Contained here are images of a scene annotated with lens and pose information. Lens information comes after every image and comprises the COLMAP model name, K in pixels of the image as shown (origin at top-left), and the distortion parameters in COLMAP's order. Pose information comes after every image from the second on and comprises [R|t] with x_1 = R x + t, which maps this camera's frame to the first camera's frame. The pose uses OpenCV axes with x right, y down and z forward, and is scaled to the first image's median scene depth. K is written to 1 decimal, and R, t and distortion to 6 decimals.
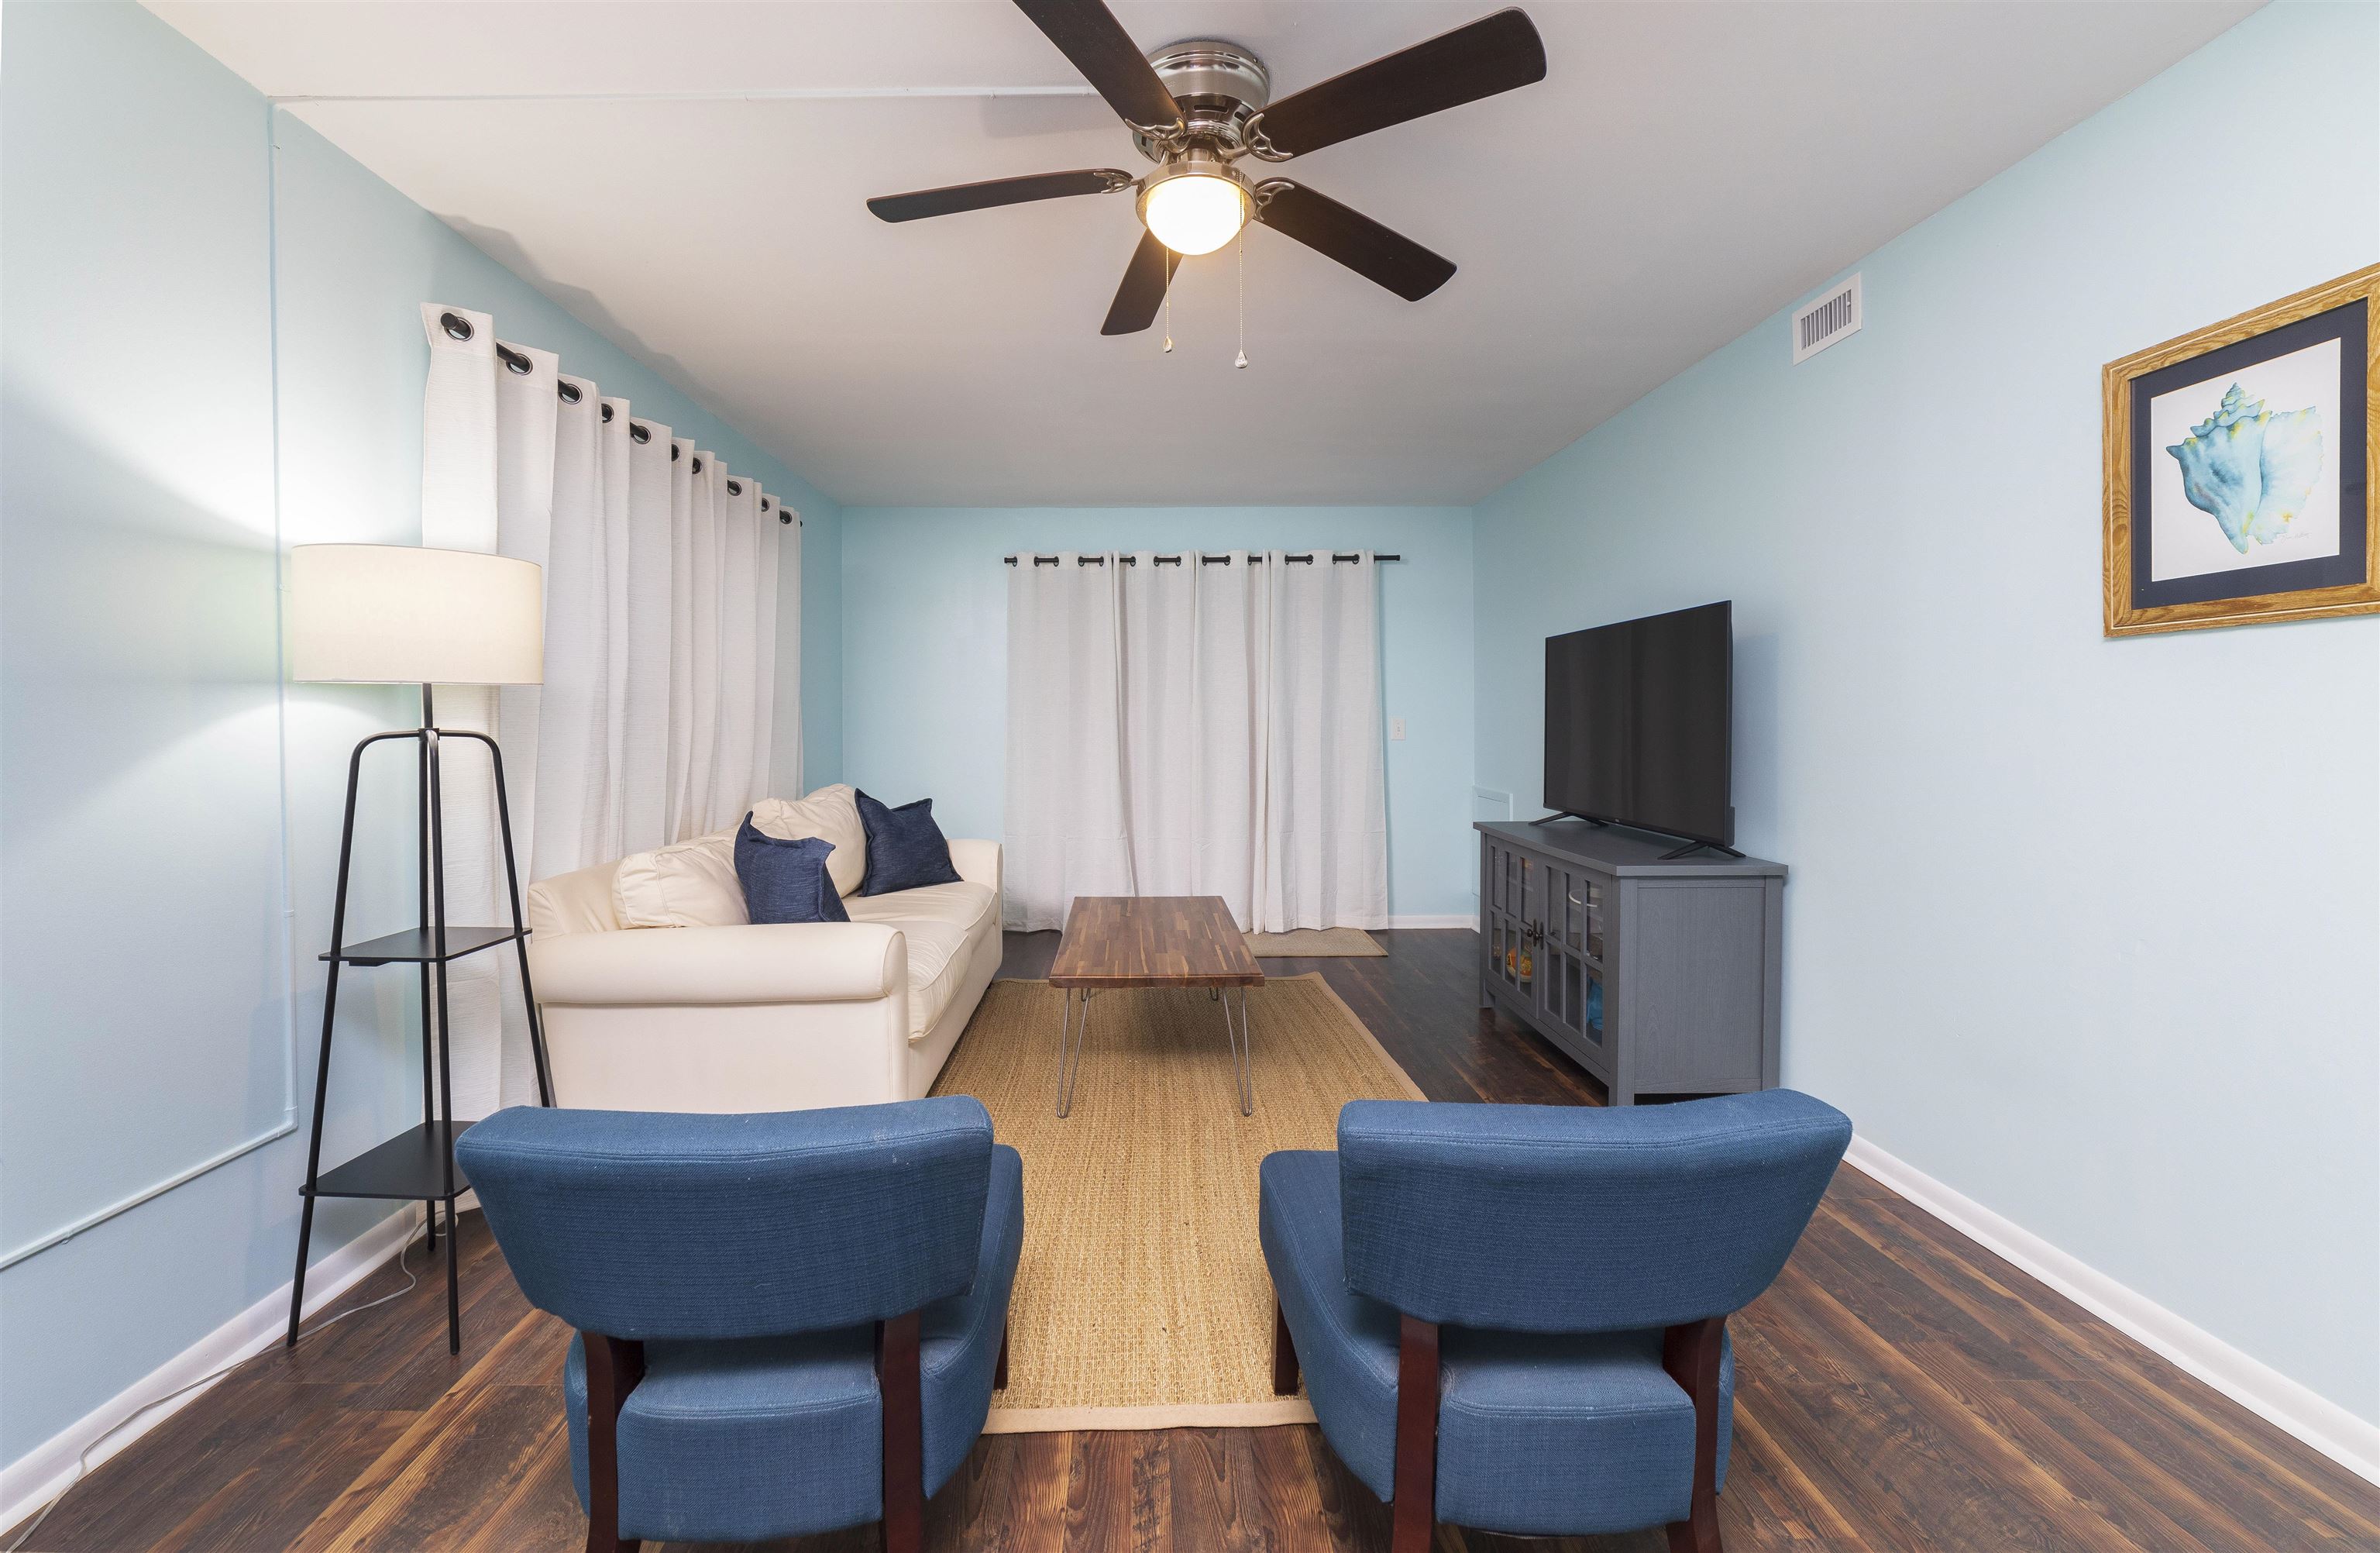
lens RADIAL K [[954.9, 0, 1141.4], [0, 954.9, 732.2], [0, 0, 1]] dist [-0.000033, 0.000307]
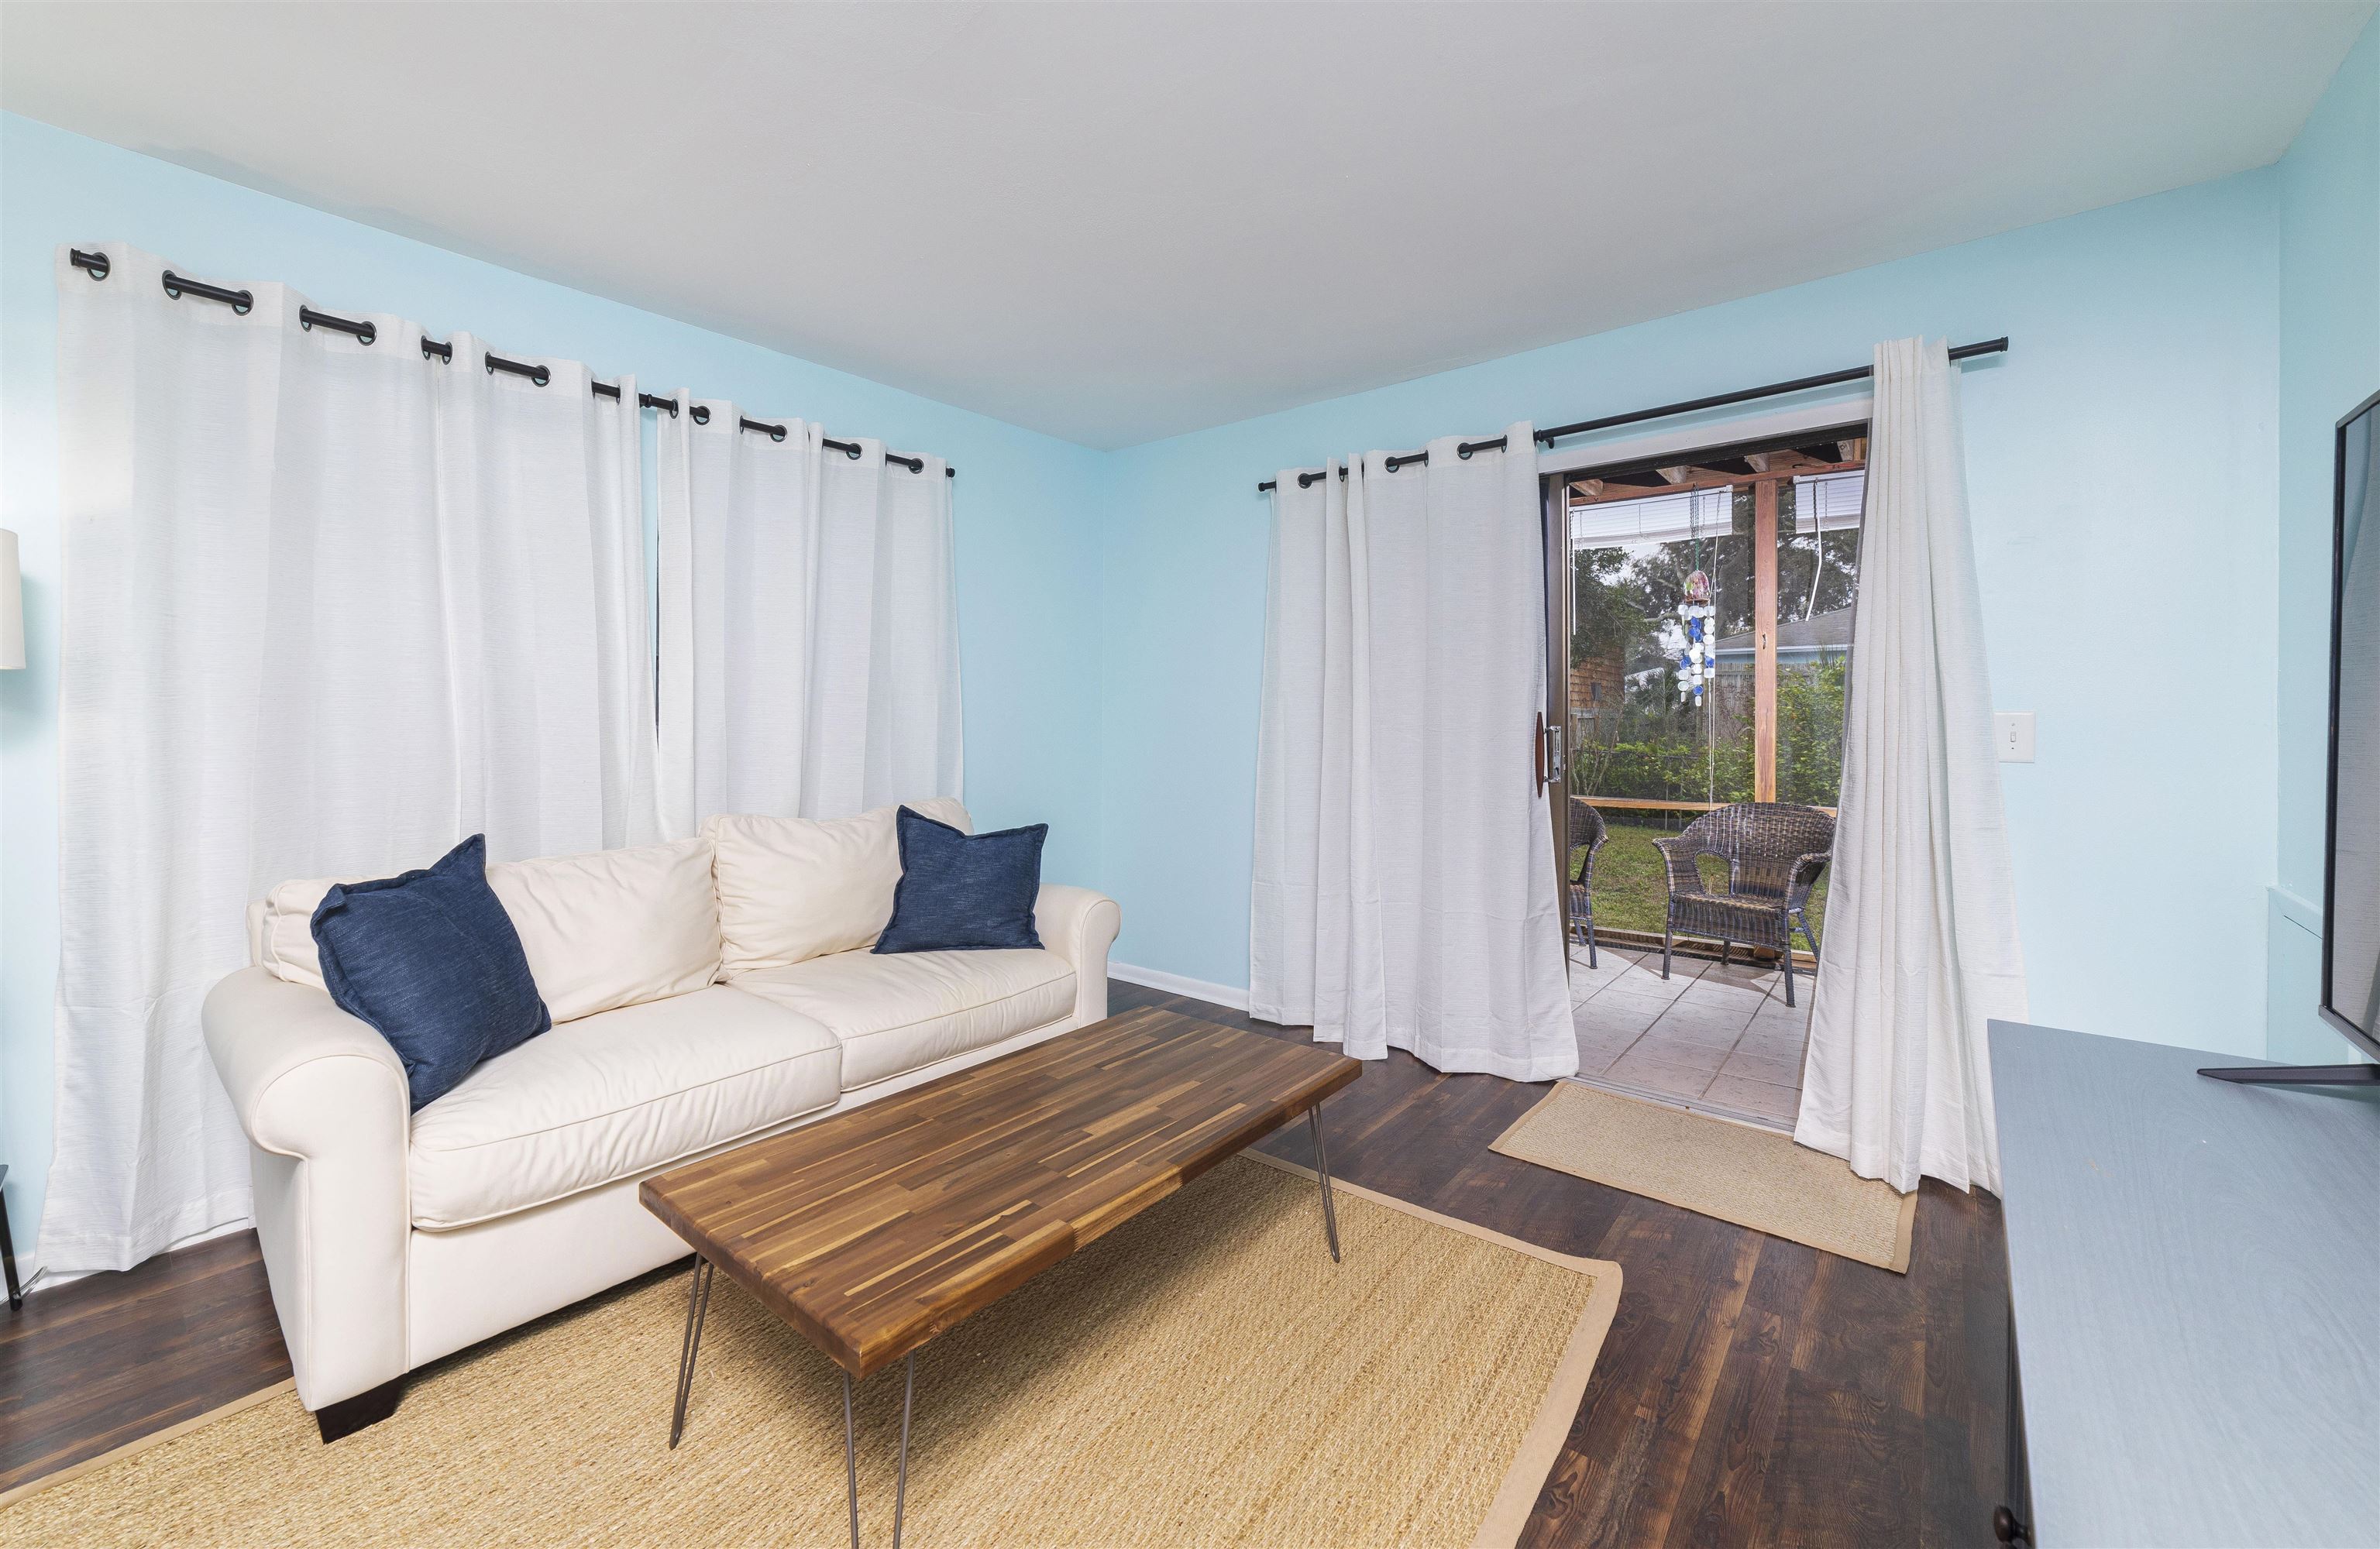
lens RADIAL K [[954.6, 0, 1141.4], [0, 954.6, 730.2], [0, 0, 1]] dist [-0.000033, 0.000307]
pose [[0.751124, 0.016998, -0.659943, 0.702209], [-0.015297, 0.999848, 0.008343, -0.019127], [0.659984, 0.003829, 0.751270, 1.130620]]
